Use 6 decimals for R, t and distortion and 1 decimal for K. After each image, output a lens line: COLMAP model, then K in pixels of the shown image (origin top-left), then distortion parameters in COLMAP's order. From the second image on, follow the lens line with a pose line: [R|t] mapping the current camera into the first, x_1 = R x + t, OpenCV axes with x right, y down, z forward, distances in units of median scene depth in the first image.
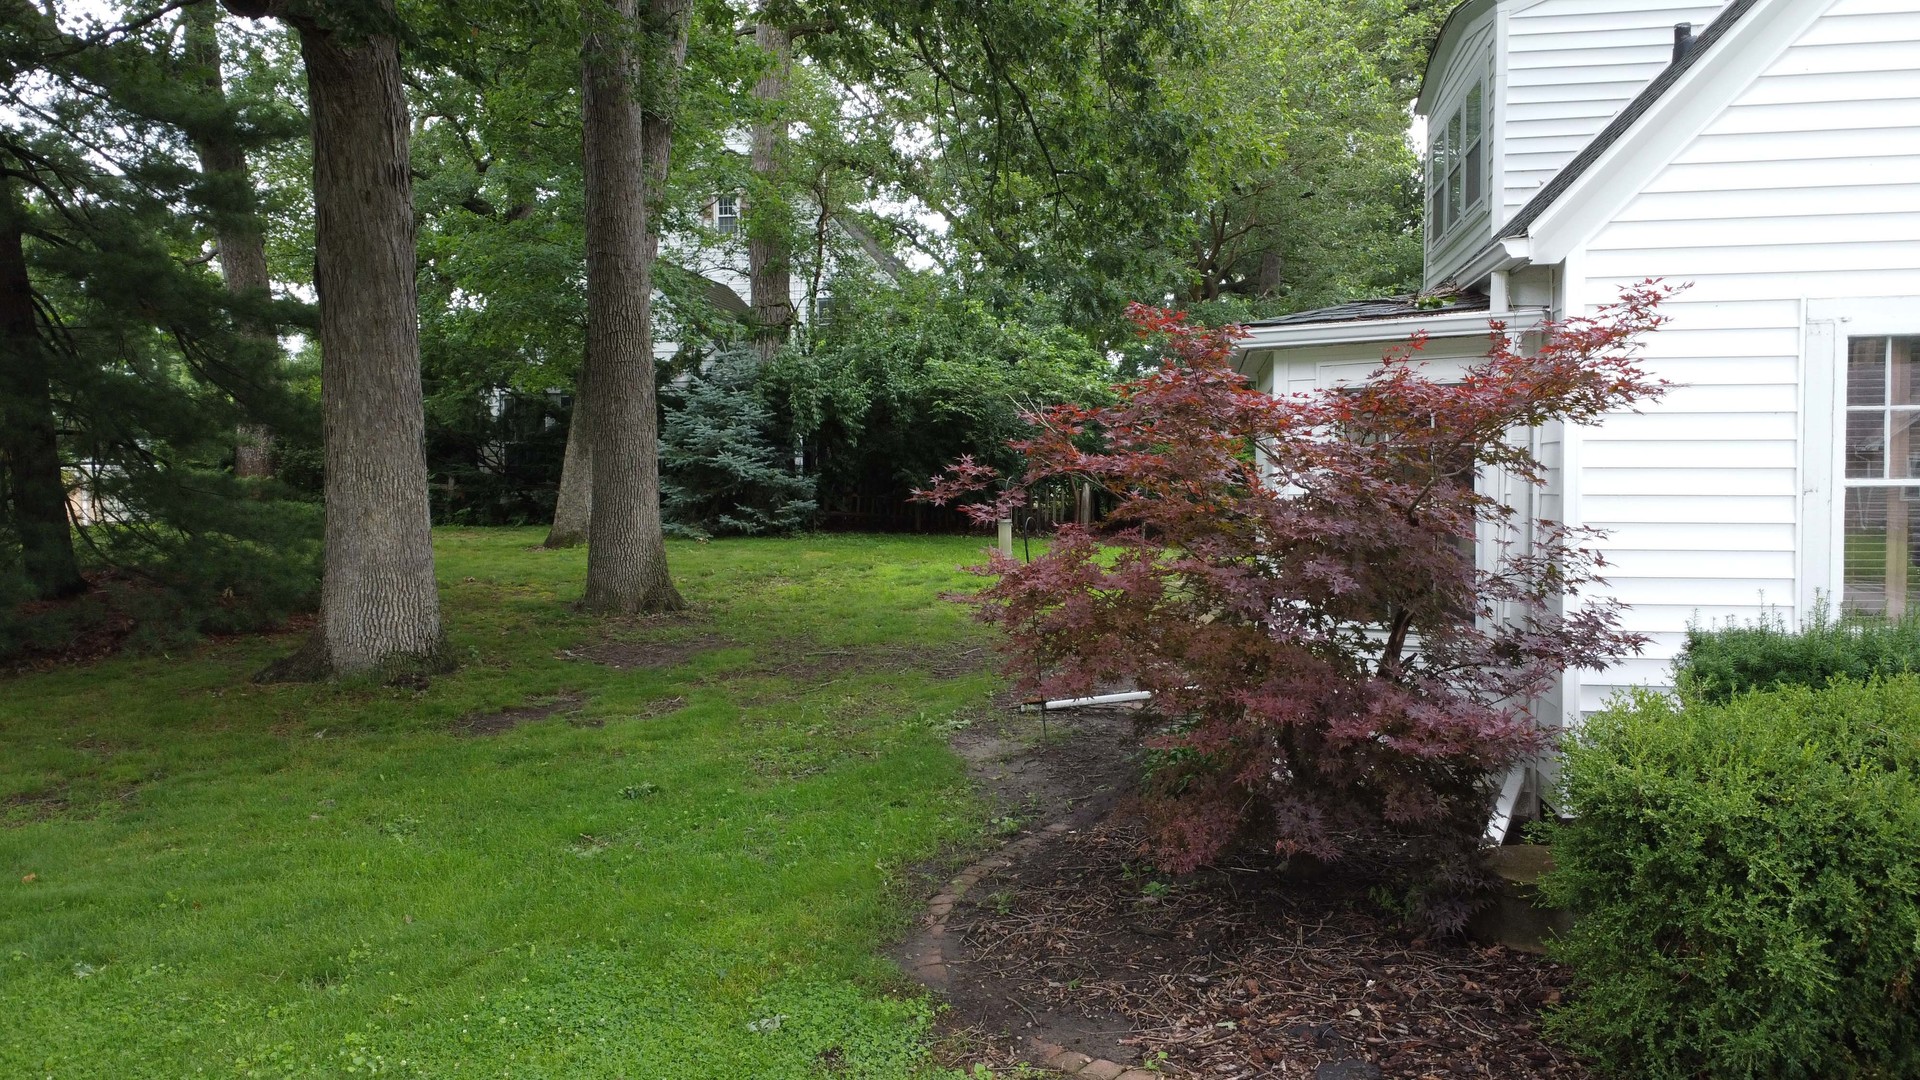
lens RADIAL K [[1424.4, 0, 957.2], [0, 1424.4, 546.9], [0, 0, 1]] dist [0.001020, 0.004038]
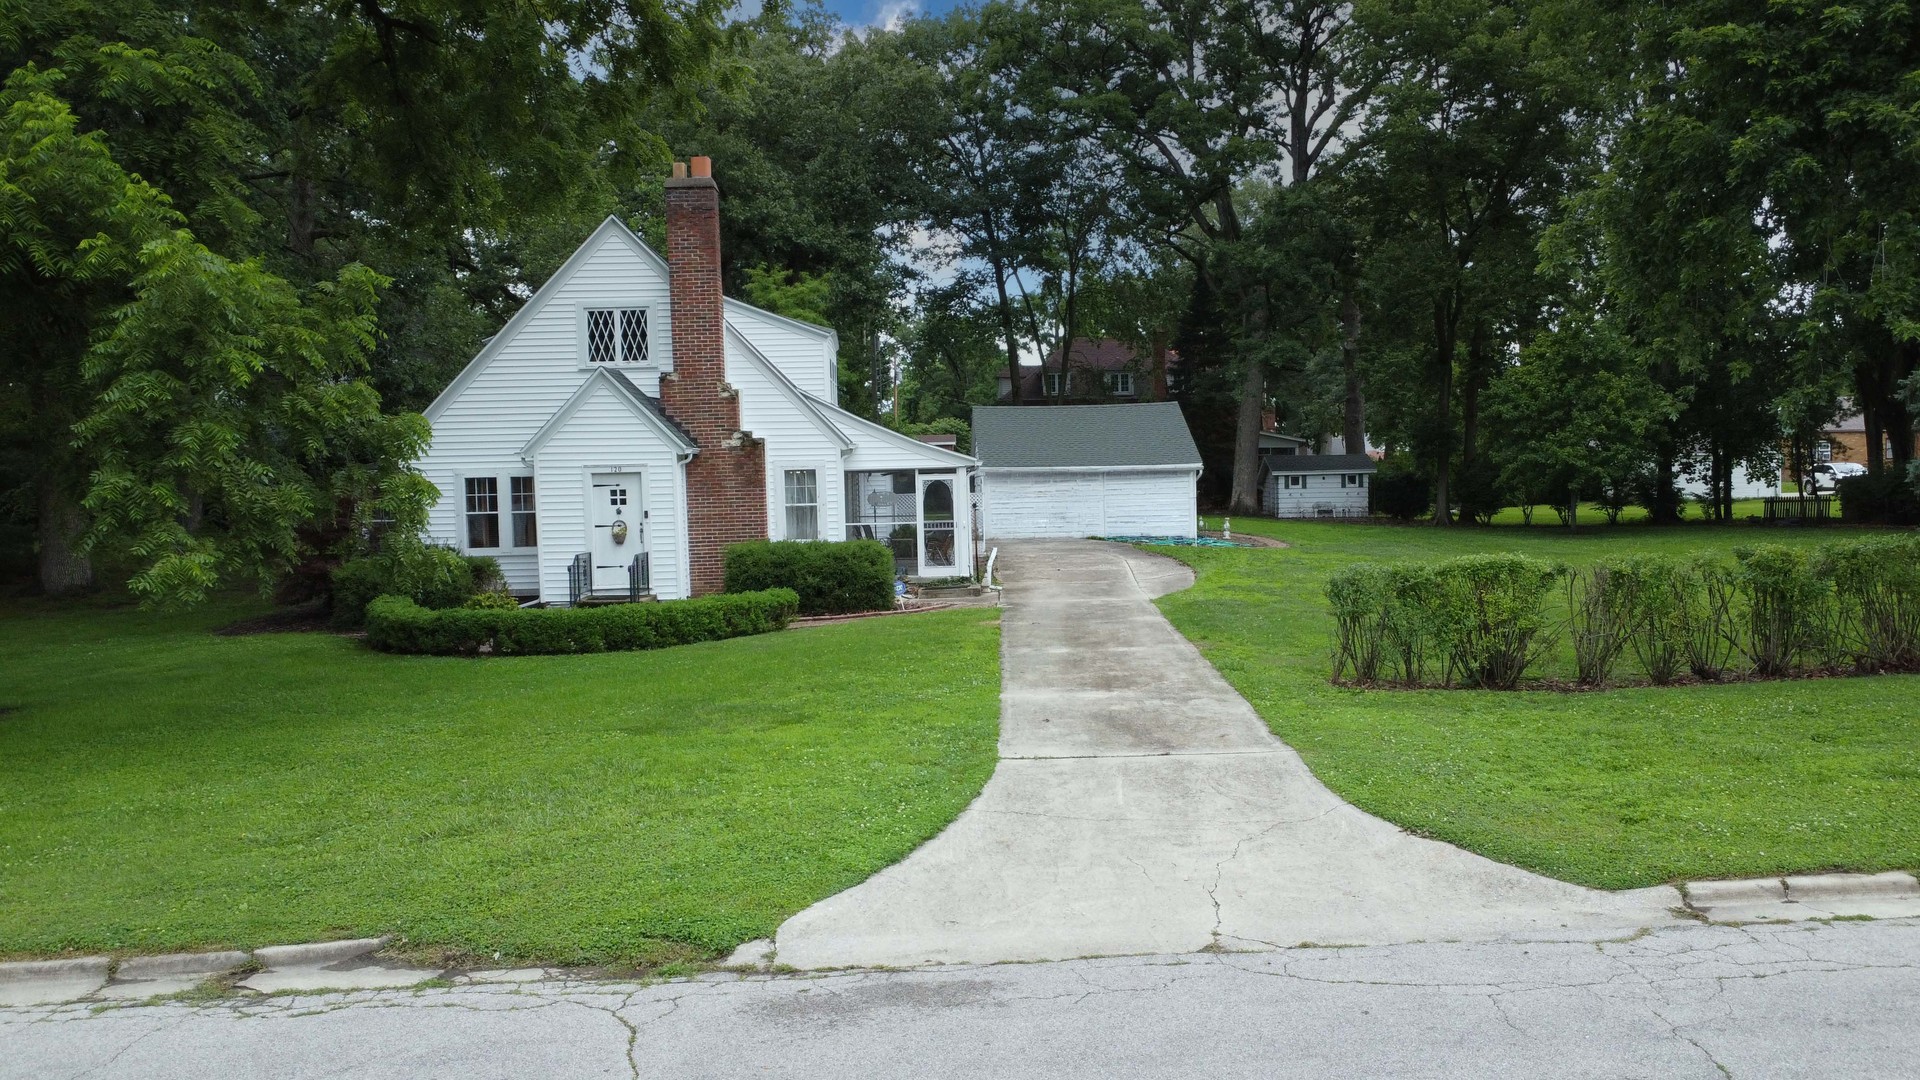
lens RADIAL K [[1424.4, 0, 958.6], [0, 1424.4, 541.1], [0, 0, 1]] dist [0.001020, 0.004038]
pose [[0.978948, -0.019581, 0.203168, 0.561364], [0.021154, 0.999761, -0.005576, 0.237948], [-0.203011, 0.009757, 0.979128, -2.576186]]
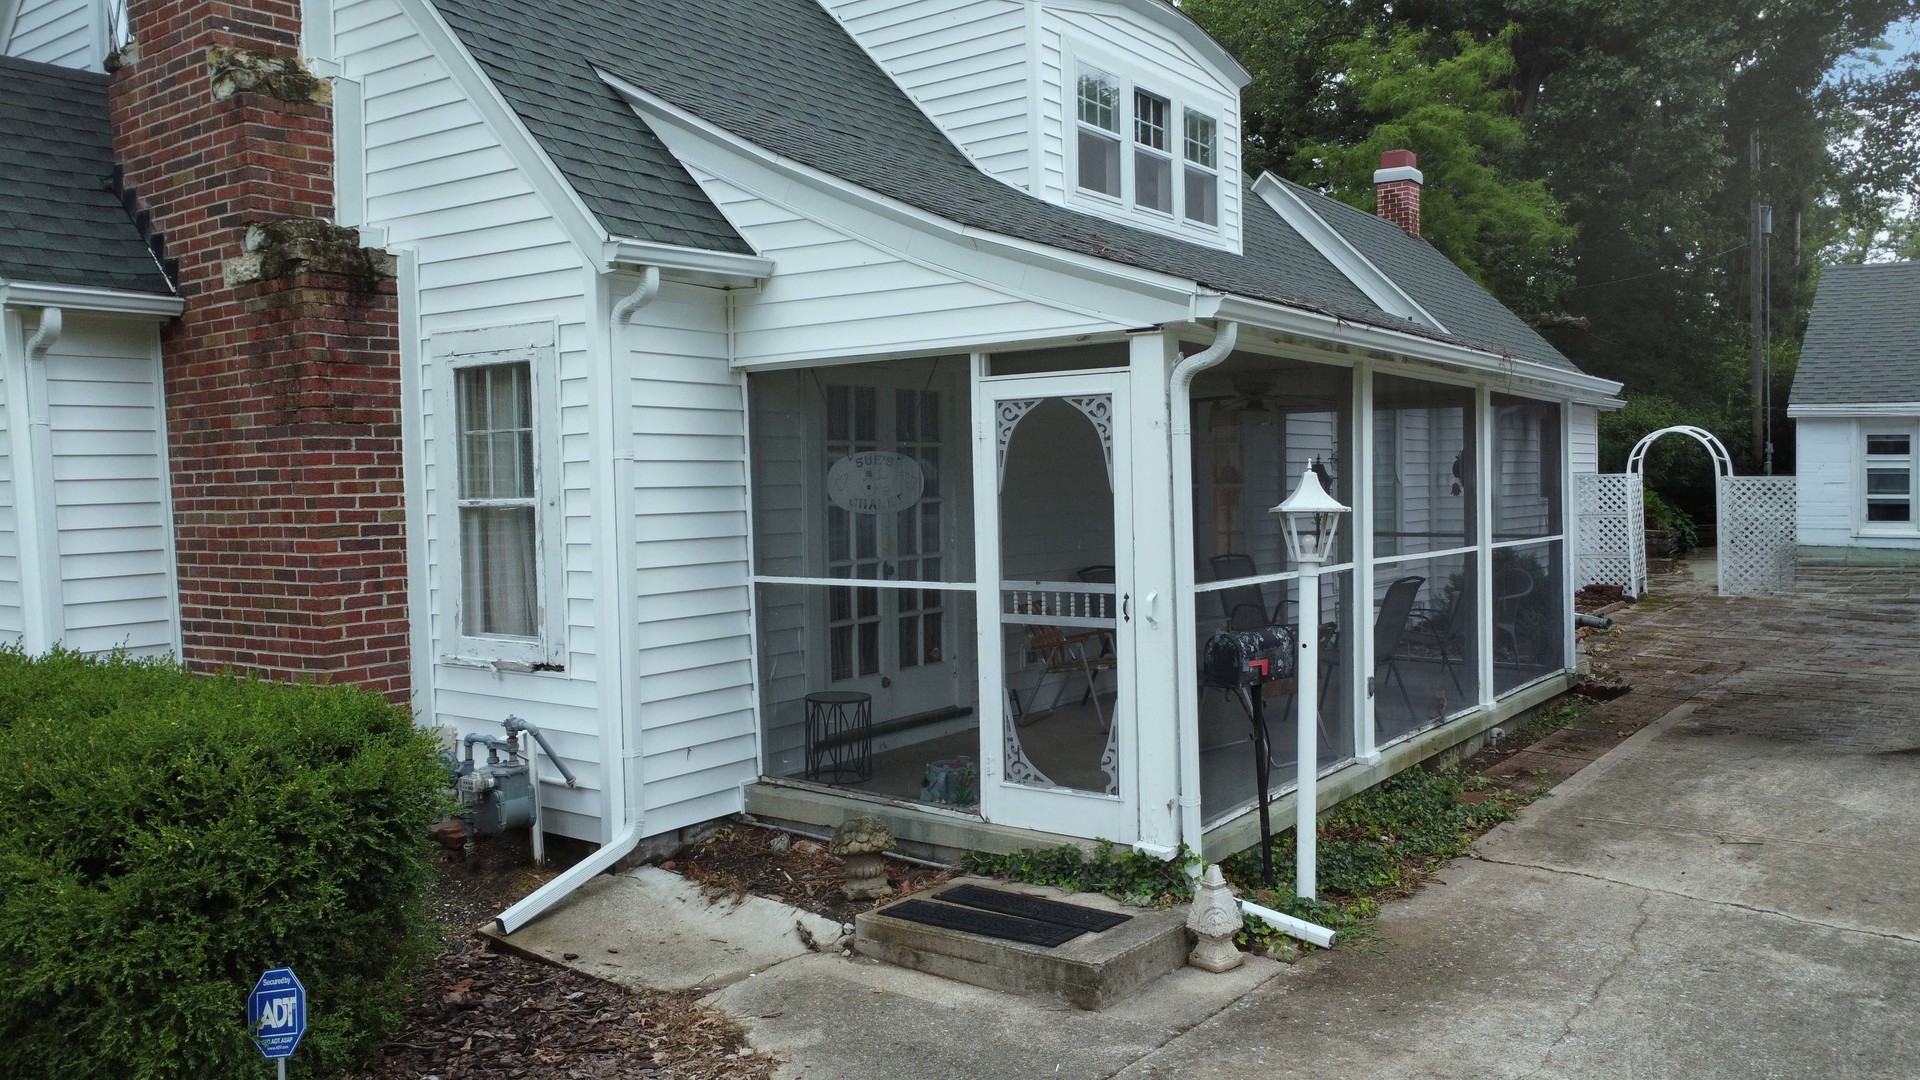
lens RADIAL K [[1424.4, 0, 967.2], [0, 1424.4, 544.0], [0, 0, 1]] dist [0.001020, 0.004038]
pose [[0.899064, 0.013583, -0.437607, 1.678485], [-0.013534, 0.999903, 0.003231, 0.129268], [0.437609, 0.003018, 0.899160, 0.600015]]
